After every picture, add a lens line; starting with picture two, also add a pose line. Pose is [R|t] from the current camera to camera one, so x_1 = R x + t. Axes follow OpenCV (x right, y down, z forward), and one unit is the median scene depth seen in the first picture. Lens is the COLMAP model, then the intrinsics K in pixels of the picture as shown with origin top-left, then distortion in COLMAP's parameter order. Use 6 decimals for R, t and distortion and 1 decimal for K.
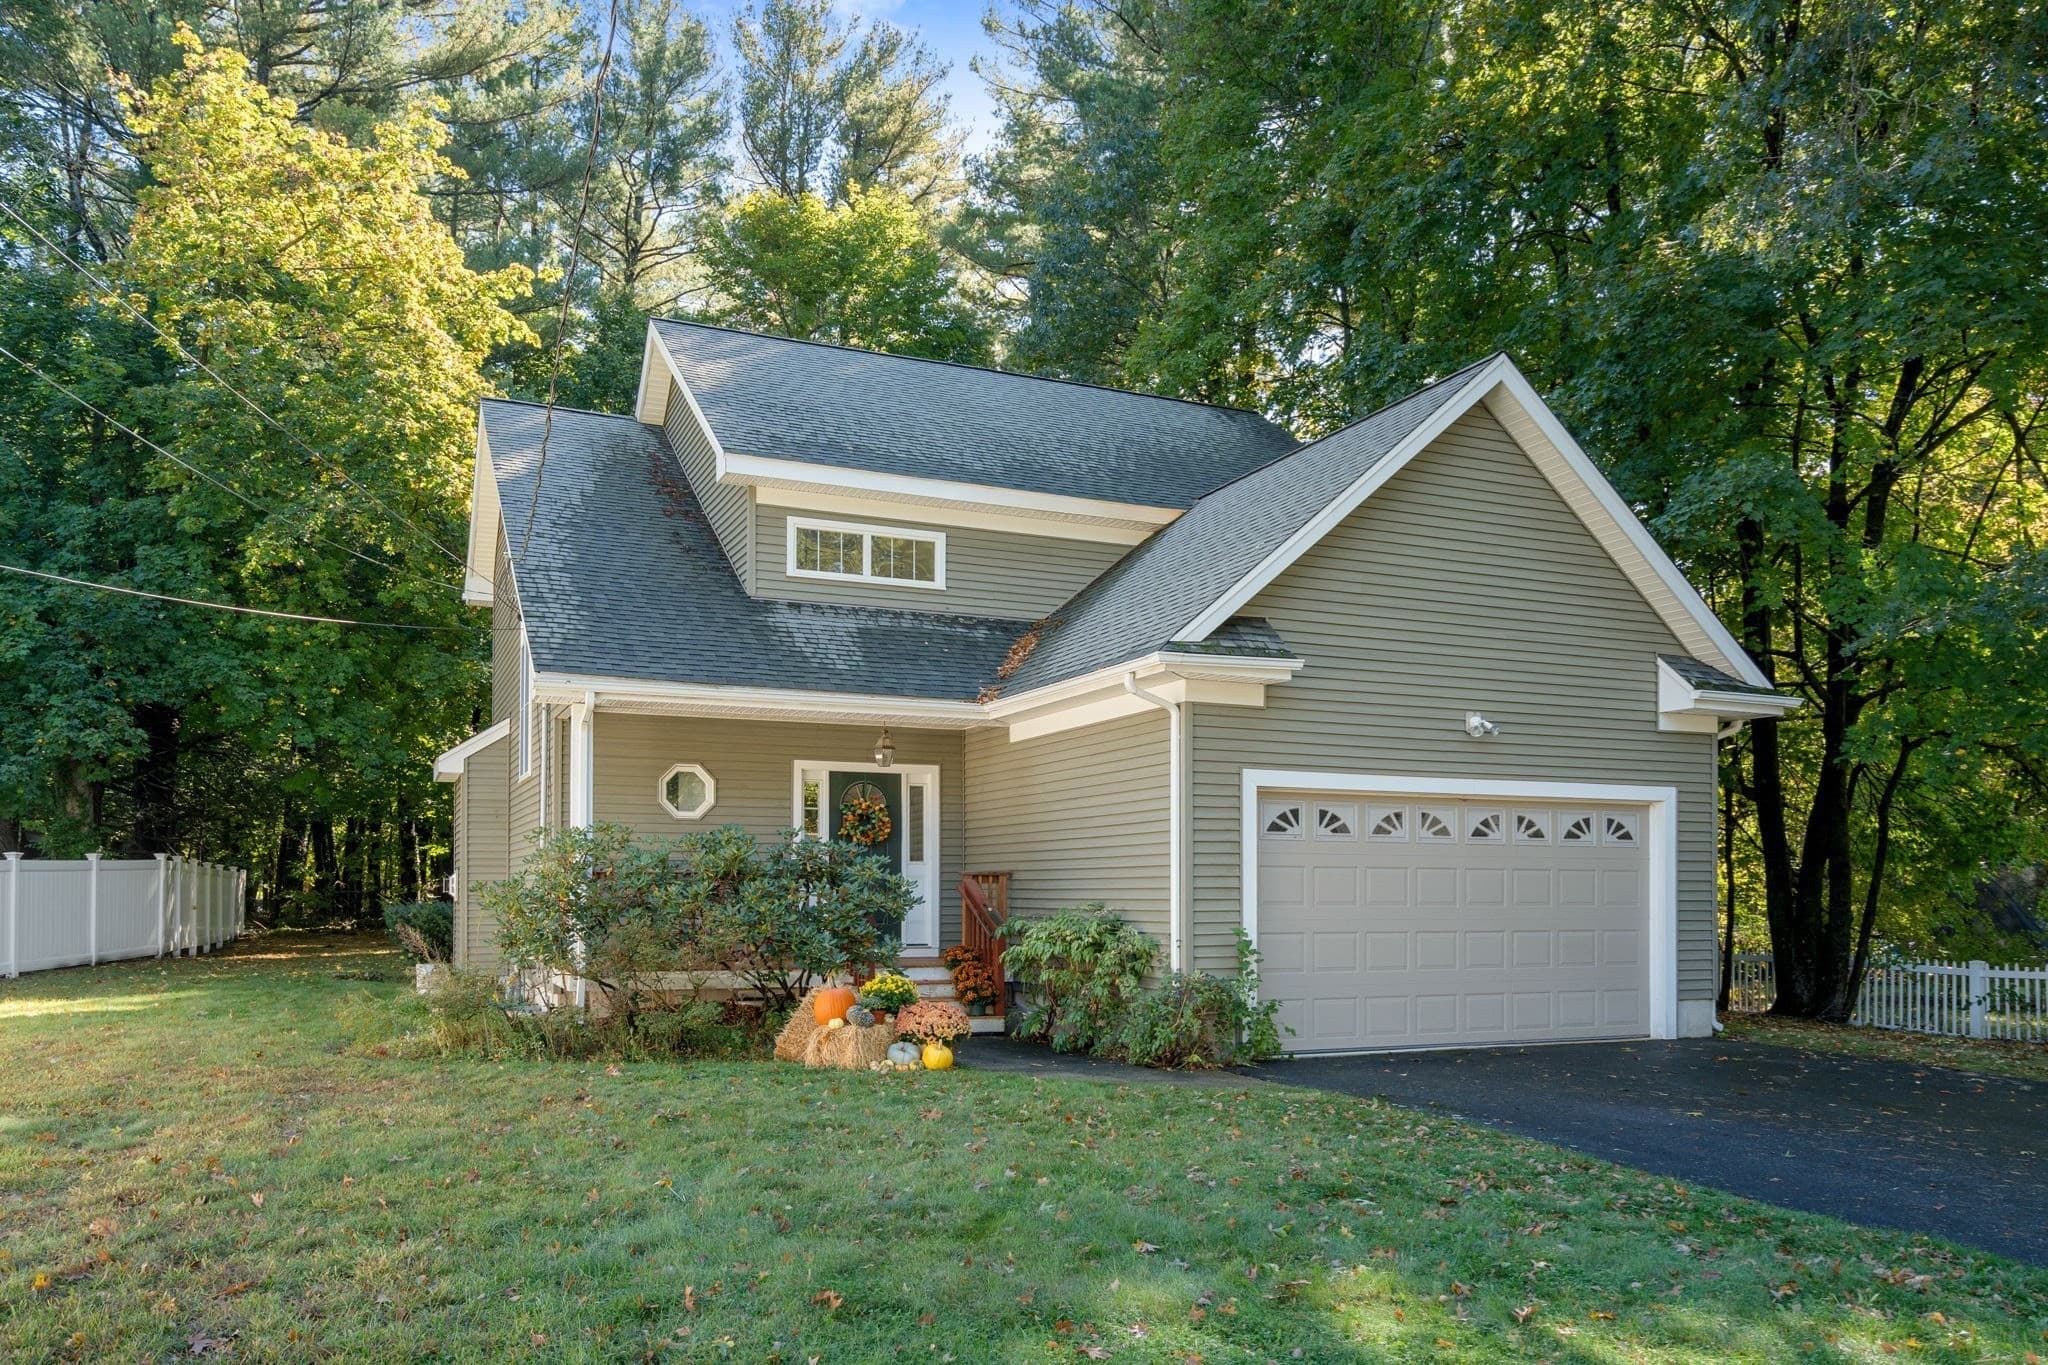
lens RADIAL K [[1647.0, 0, 1040.3], [0, 1647.0, 846.8], [0, 0, 1]] dist [0.040508, -0.017039]
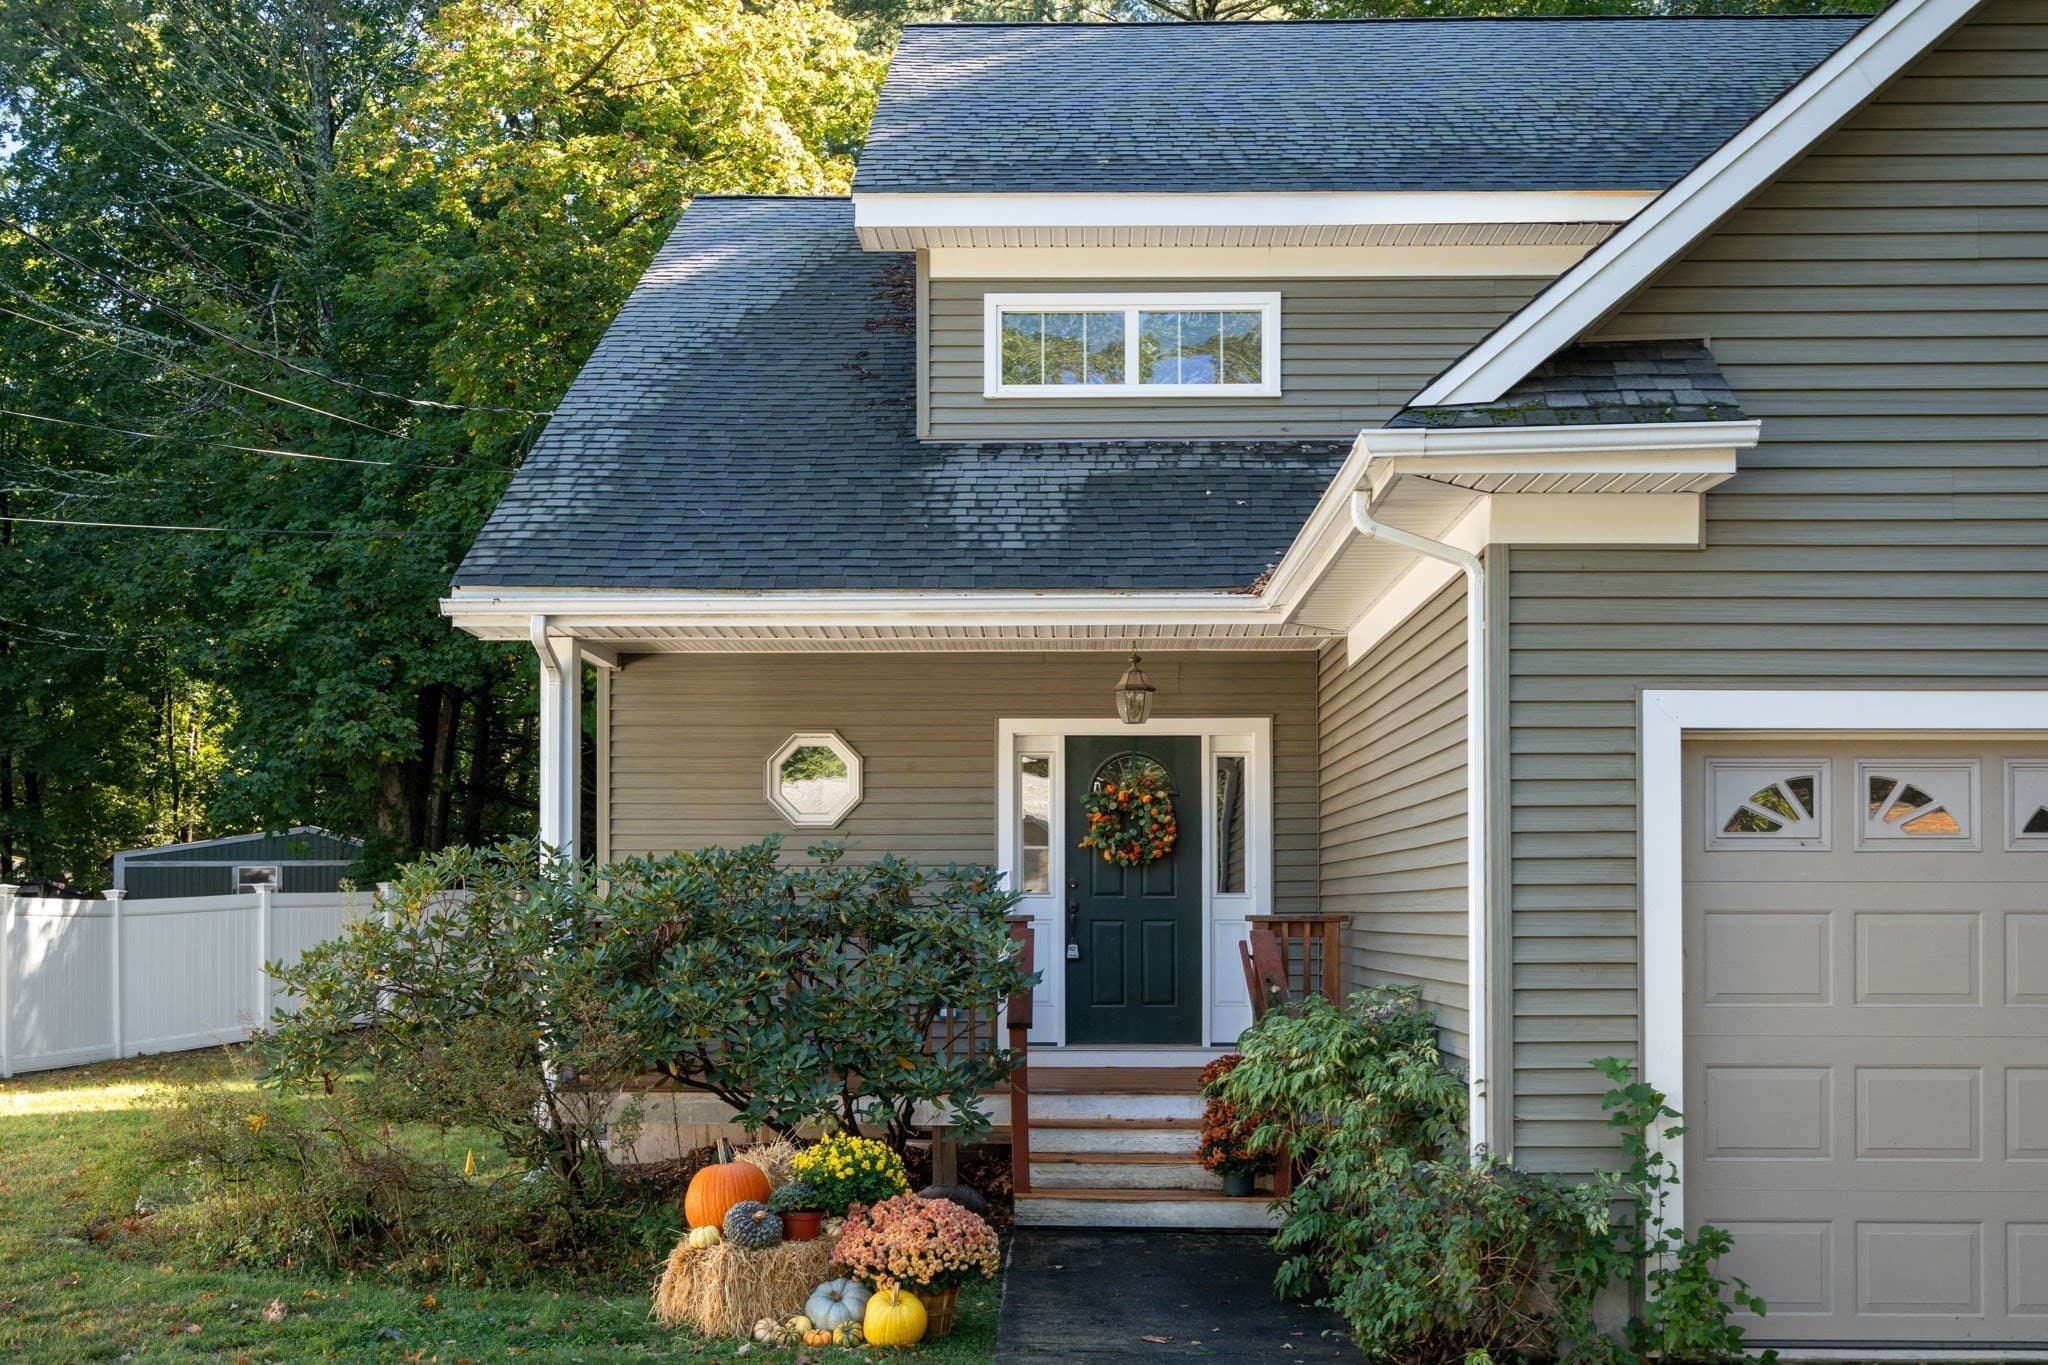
lens RADIAL K [[2151.6, 0, 959.8], [0, 2151.6, 877.6], [0, 0, 1]] dist [0.007470, 0.000000]
pose [[0.895382, -0.010012, -0.445186, 0.173247], [0.015767, 0.999833, 0.009227, -0.004712], [0.445020, -0.015281, 0.895390, 0.330159]]
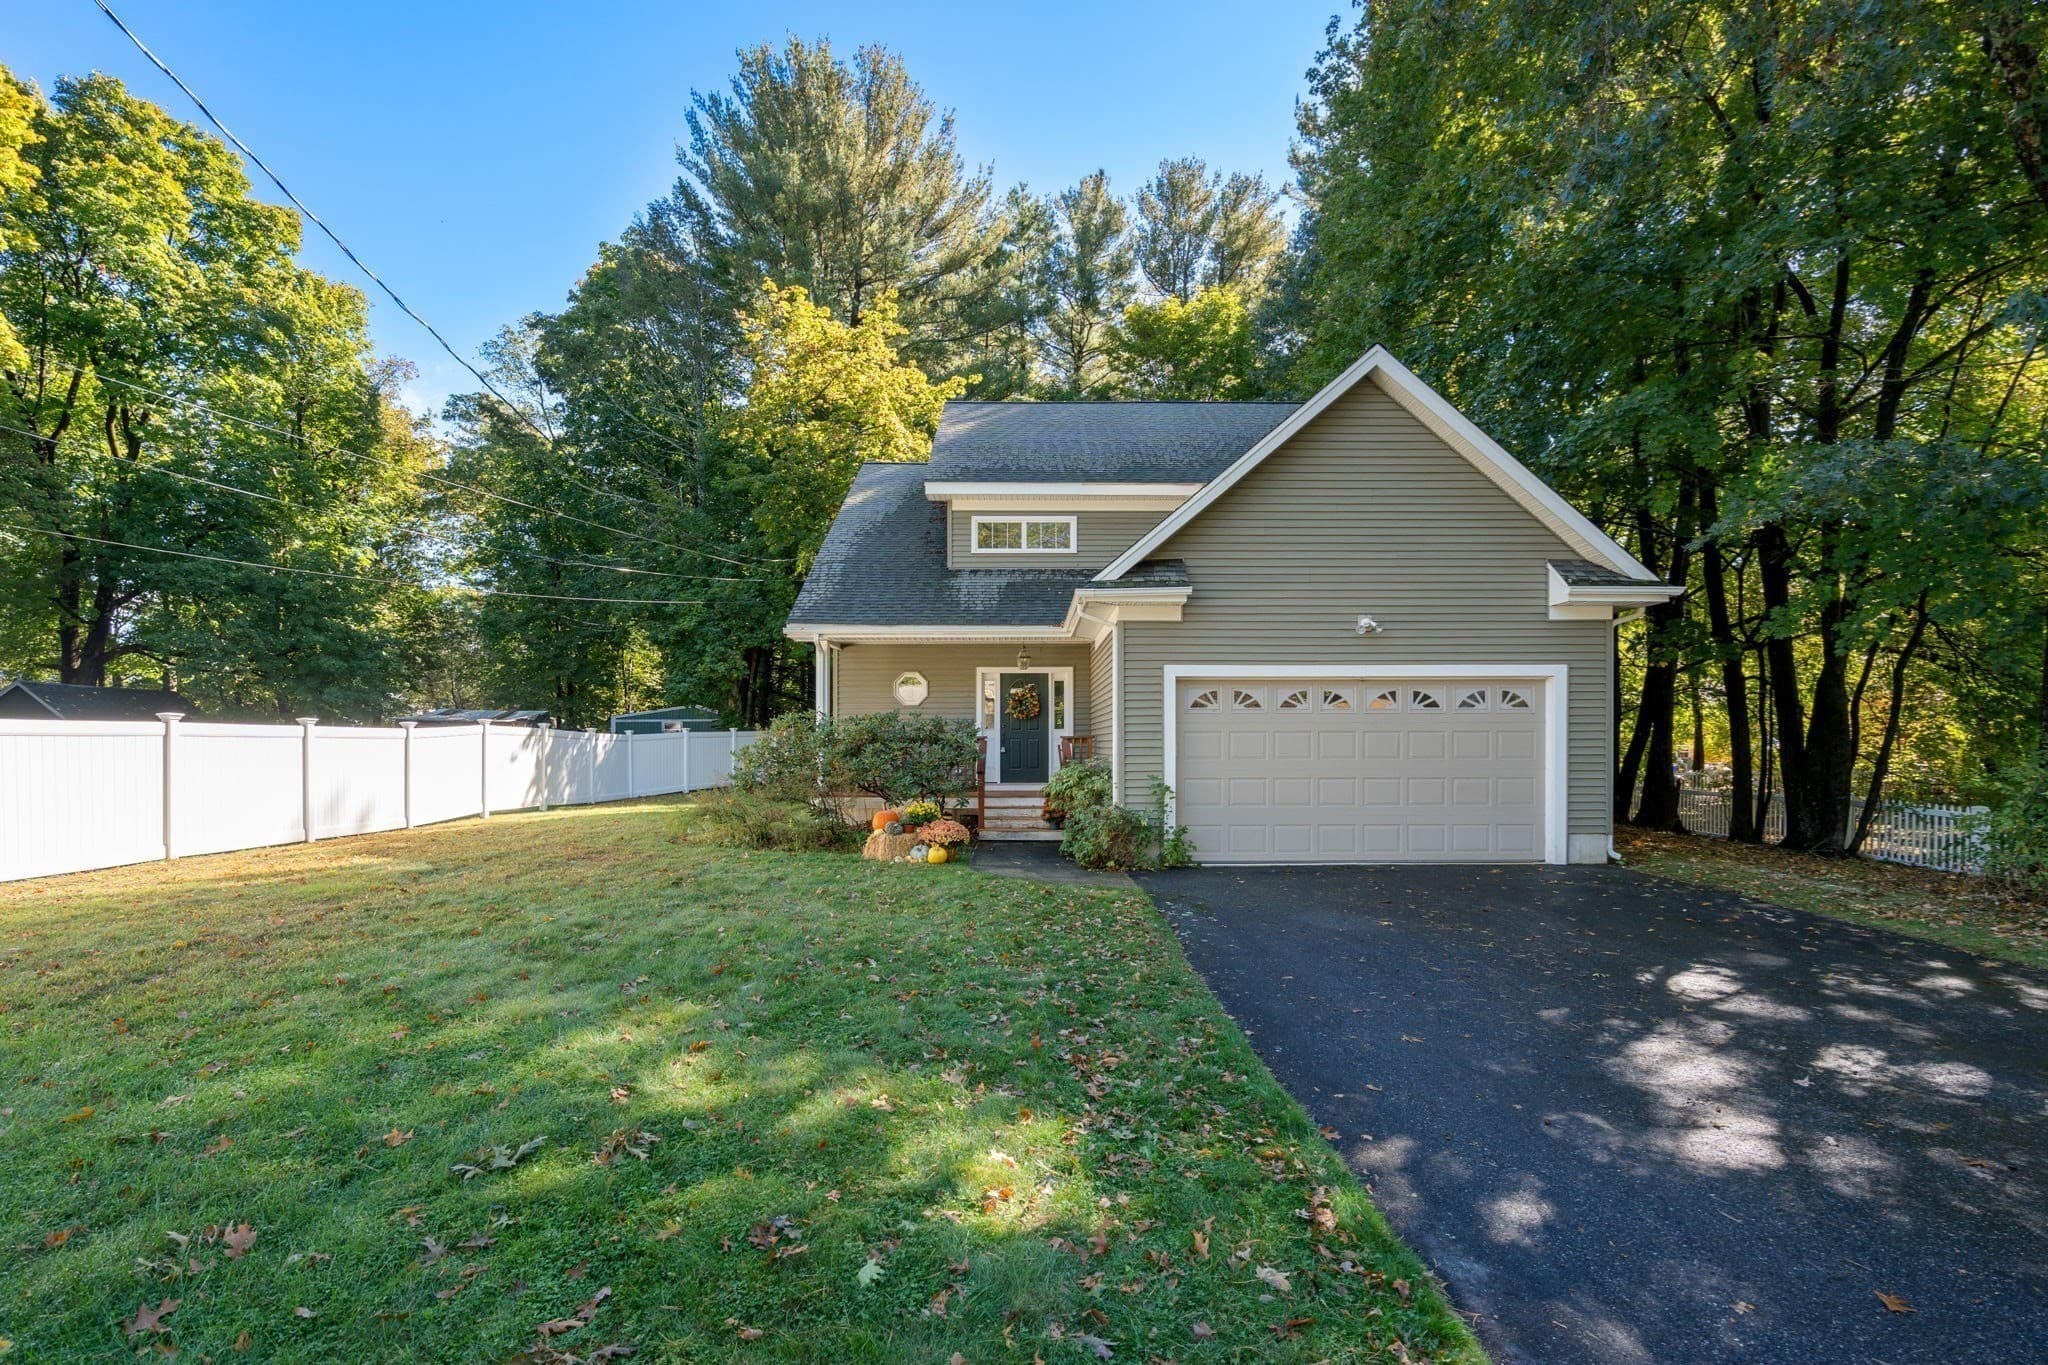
lens RADIAL K [[1039.1, 0, 997.1], [0, 1039.1, 730.7], [0, 0, 1]] dist [0.008853, 0.005791]
pose [[0.903665, -0.010672, -0.428106, 0.307164], [0.017320, 0.999782, 0.011635, -0.002215], [0.427889, -0.017929, 0.903654, 0.092352]]
